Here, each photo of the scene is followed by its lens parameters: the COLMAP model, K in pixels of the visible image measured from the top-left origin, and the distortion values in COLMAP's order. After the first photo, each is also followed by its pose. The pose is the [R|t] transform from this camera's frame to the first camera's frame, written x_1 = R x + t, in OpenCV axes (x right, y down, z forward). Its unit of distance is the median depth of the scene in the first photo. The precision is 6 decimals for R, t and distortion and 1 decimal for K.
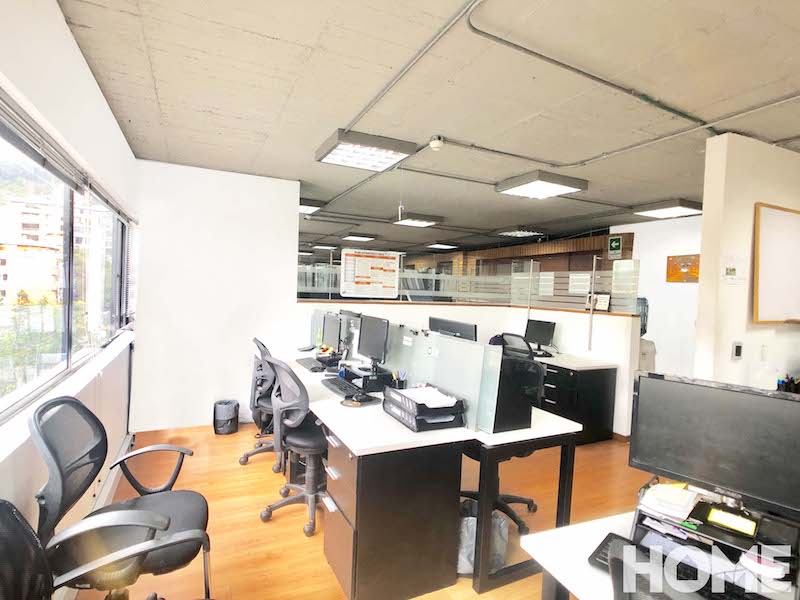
lens RADIAL K [[429.6, 0, 400.0], [0, 429.6, 300.2], [0, 0, 1]] dist [-0.012691, 0.000516]
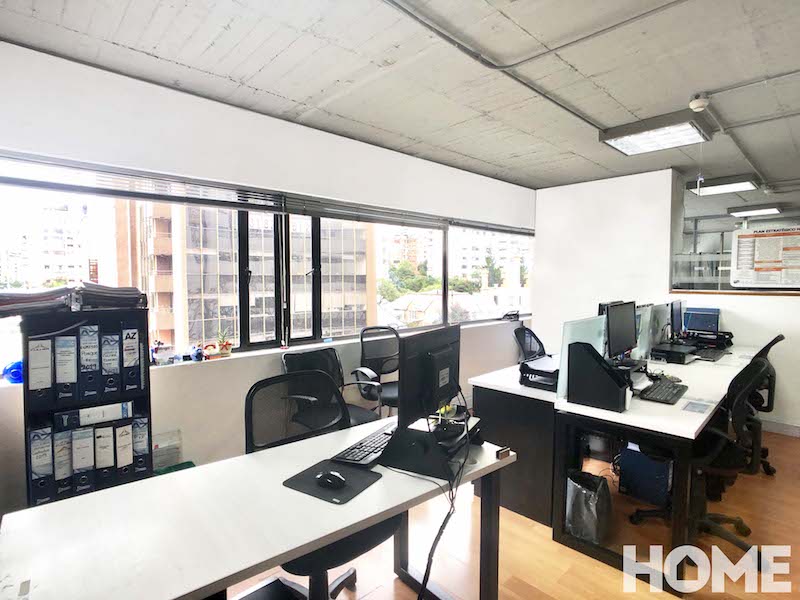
lens RADIAL K [[429.6, 0, 398.7], [0, 429.6, 298.6], [0, 0, 1]] dist [-0.012691, 0.000516]
pose [[0.321145, 0.002734, -0.947026, 0.450789], [-0.010729, 0.999942, -0.000752, 0.022655], [0.946969, 0.010402, 0.321156, 0.102880]]
